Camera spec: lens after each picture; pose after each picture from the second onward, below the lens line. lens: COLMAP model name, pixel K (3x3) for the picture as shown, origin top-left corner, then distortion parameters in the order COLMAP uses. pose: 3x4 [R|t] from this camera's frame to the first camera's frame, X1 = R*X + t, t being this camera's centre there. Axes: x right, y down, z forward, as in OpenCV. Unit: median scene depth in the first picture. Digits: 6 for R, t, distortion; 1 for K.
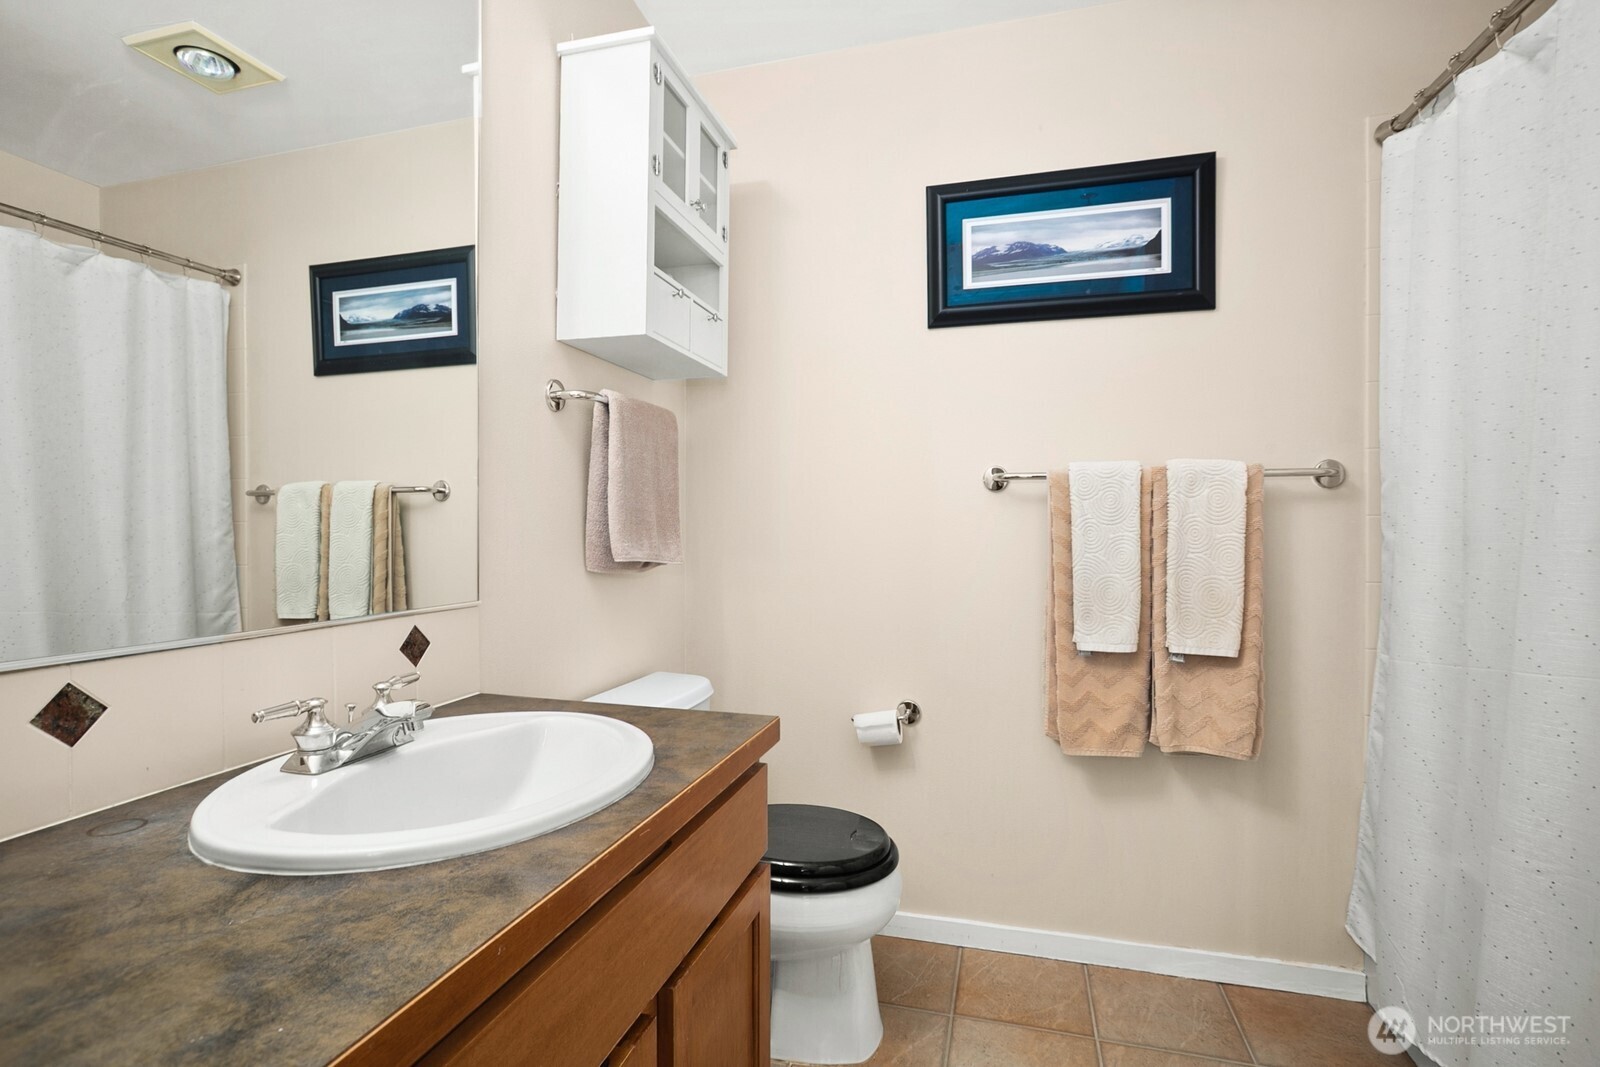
lens RADIAL K [[775.2, 0, 803.1], [0, 775.2, 528.5], [0, 0, 1]] dist [-0.051490, 0.026050]
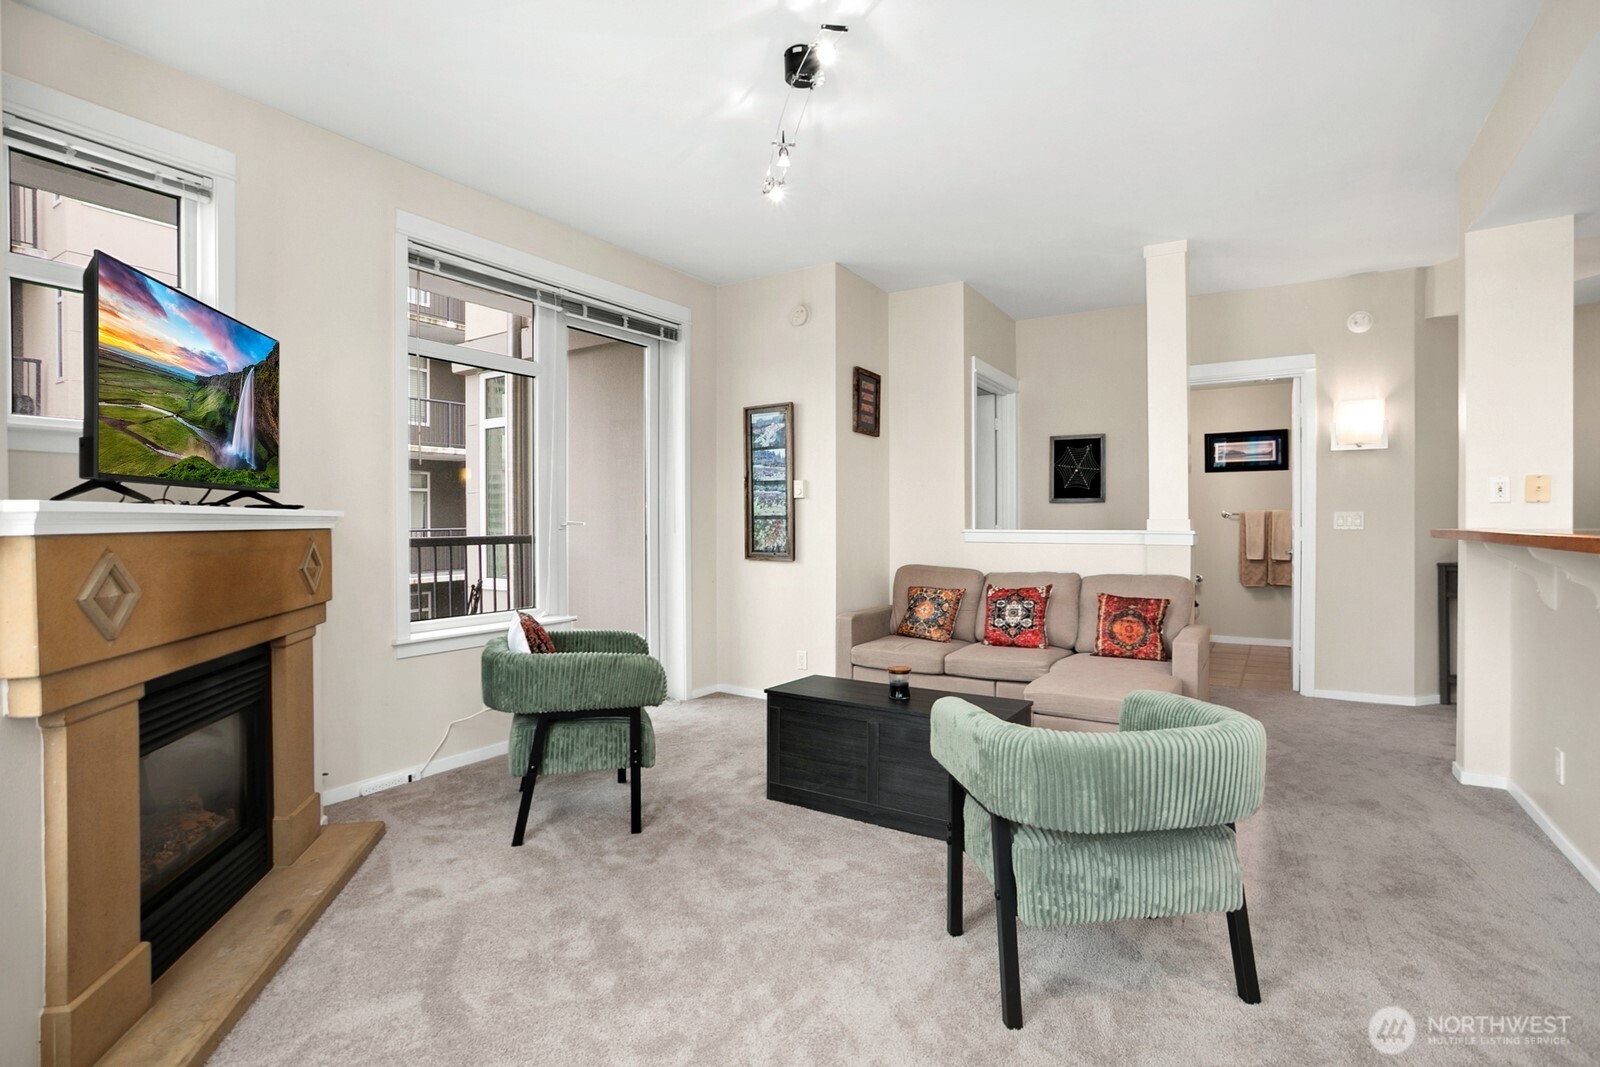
lens RADIAL K [[775.2, 0, 803.1], [0, 775.2, 528.5], [0, 0, 1]] dist [-0.051490, 0.026050]
pose [[0.958372, 0.001449, -0.285517, -0.681632], [0.000360, 0.999980, 0.006284, -0.020835], [0.285521, -0.006125, 0.958353, -3.292793]]
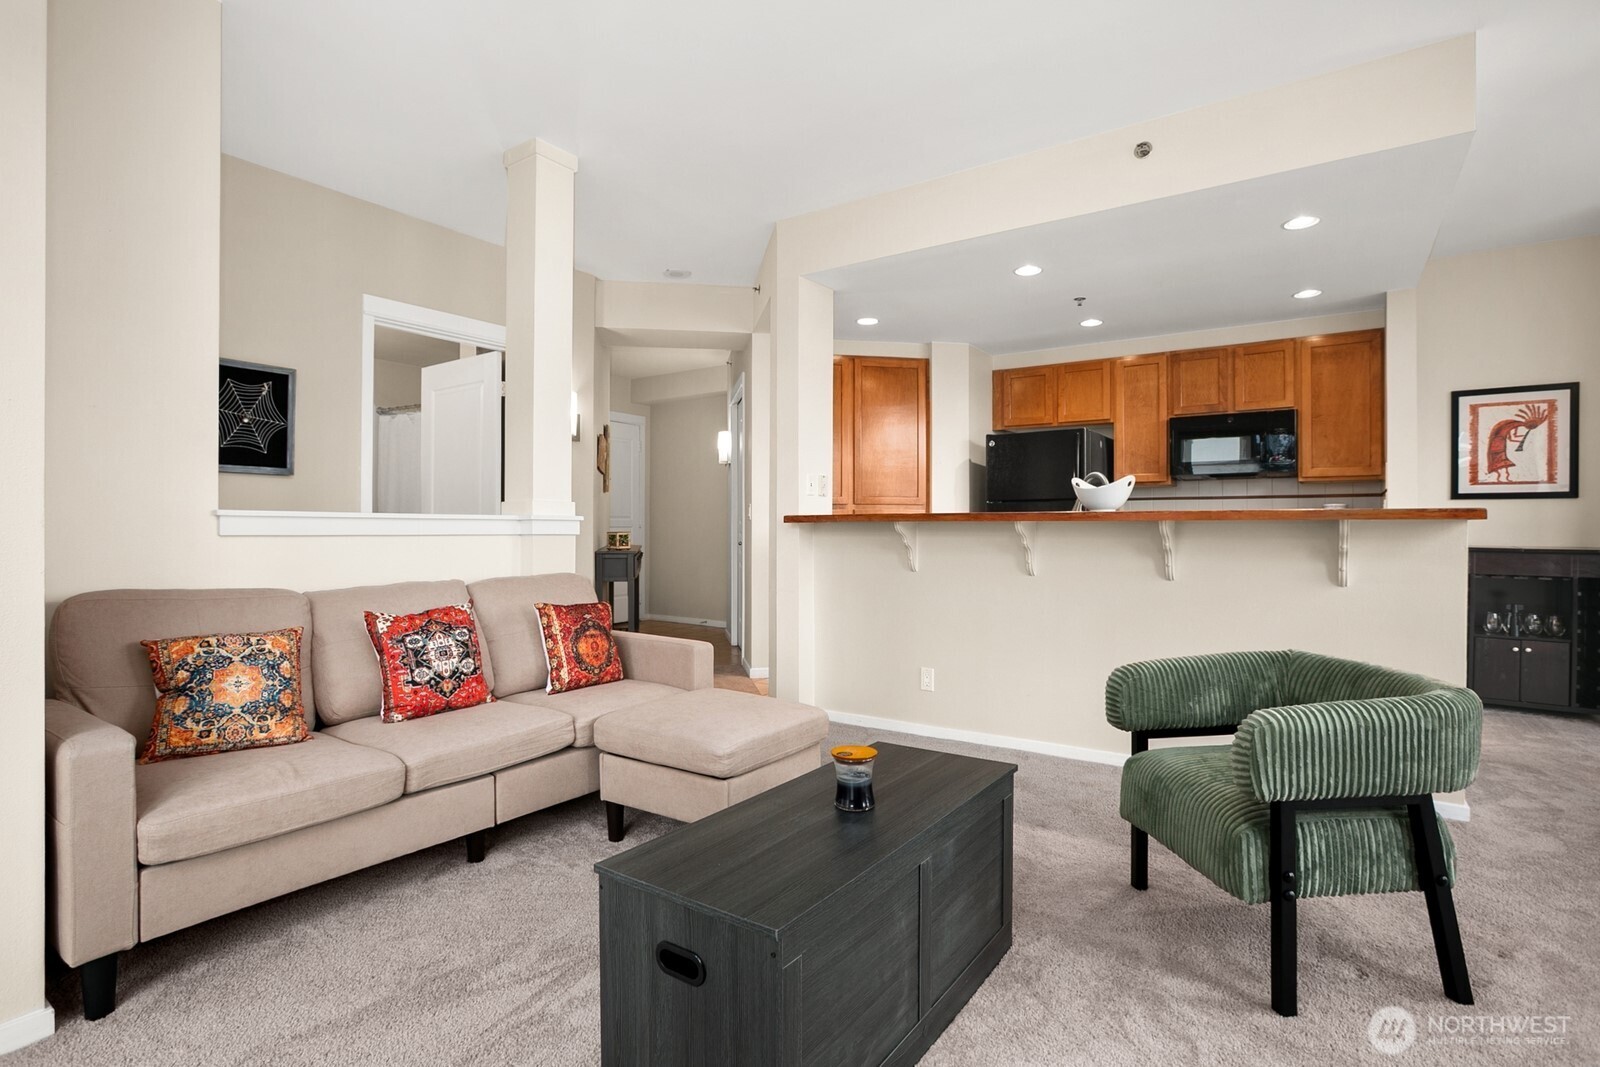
lens RADIAL K [[775.2, 0, 803.1], [0, 775.2, 528.5], [0, 0, 1]] dist [-0.051490, 0.026050]
pose [[0.335184, 0.003848, 0.942145, -1.812397], [0.000541, 0.999991, -0.004277, 0.038123], [-0.942152, 0.001943, 0.335179, -1.889577]]
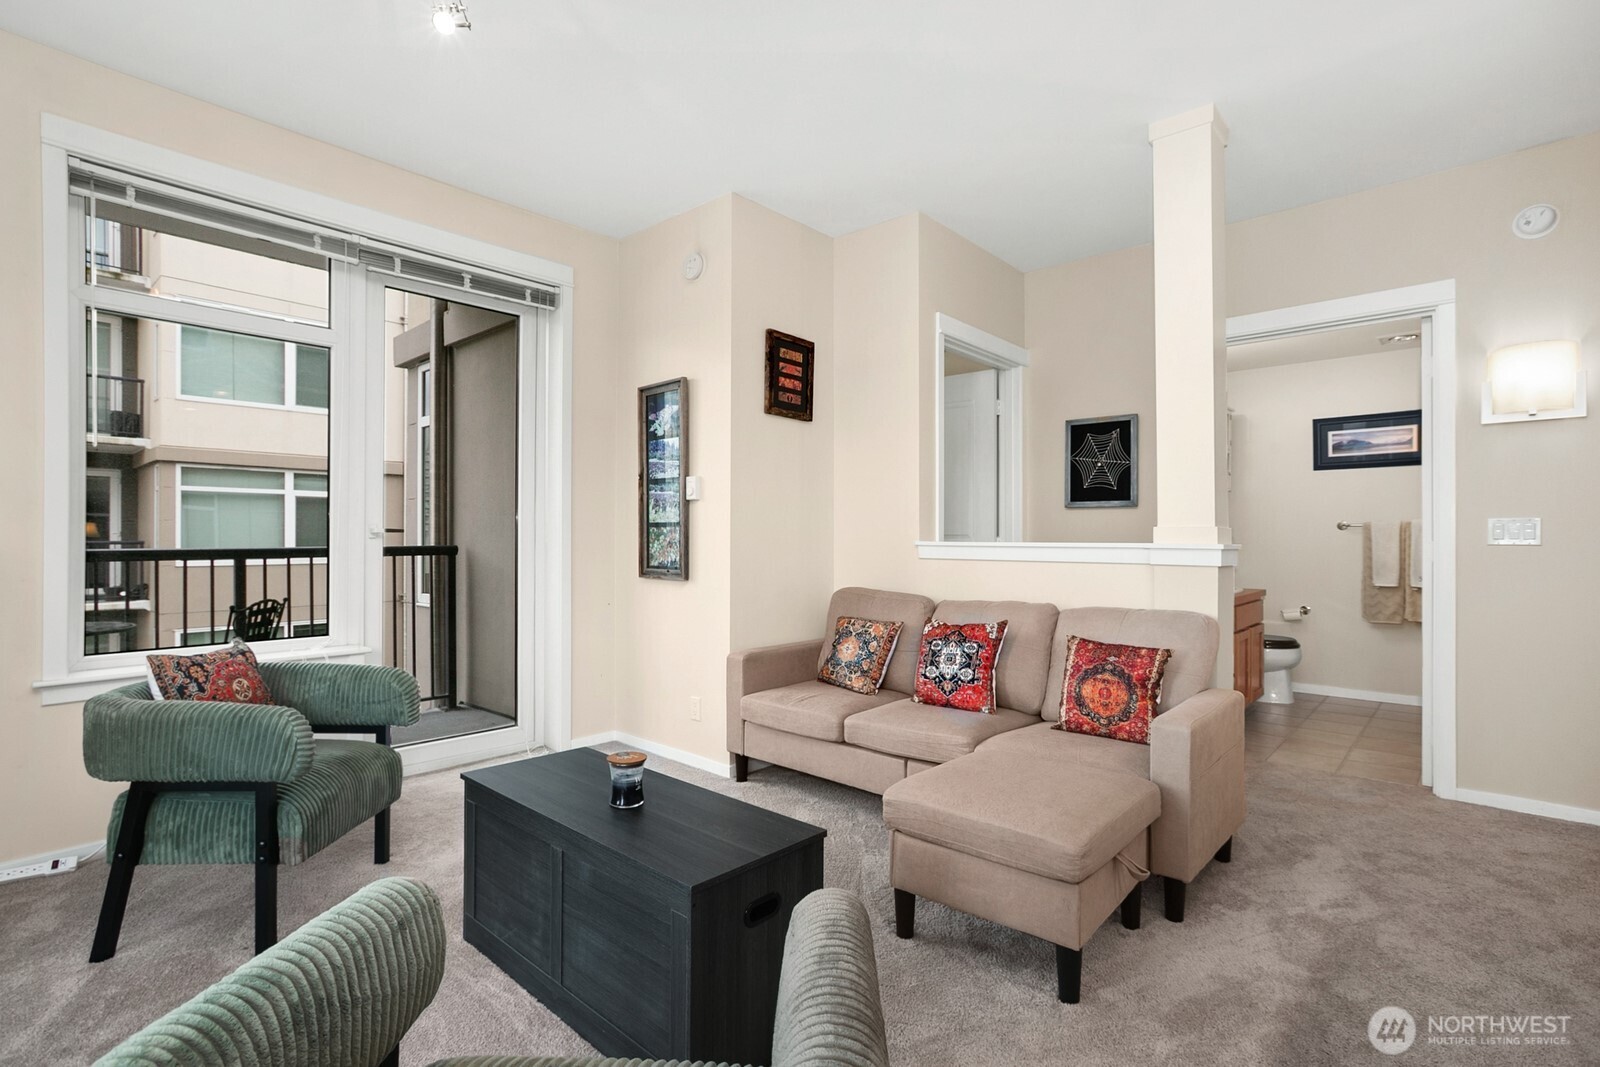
lens RADIAL K [[764.0, 0, 804.5], [0, 764.0, 534.4], [0, 0, 1]] dist [-0.027903, 0.023180]
pose [[0.895154, 0.002011, -0.445753, -0.283603], [-0.005015, 0.999972, -0.005558, -0.006481], [0.445730, 0.007211, 0.895139, -2.455121]]
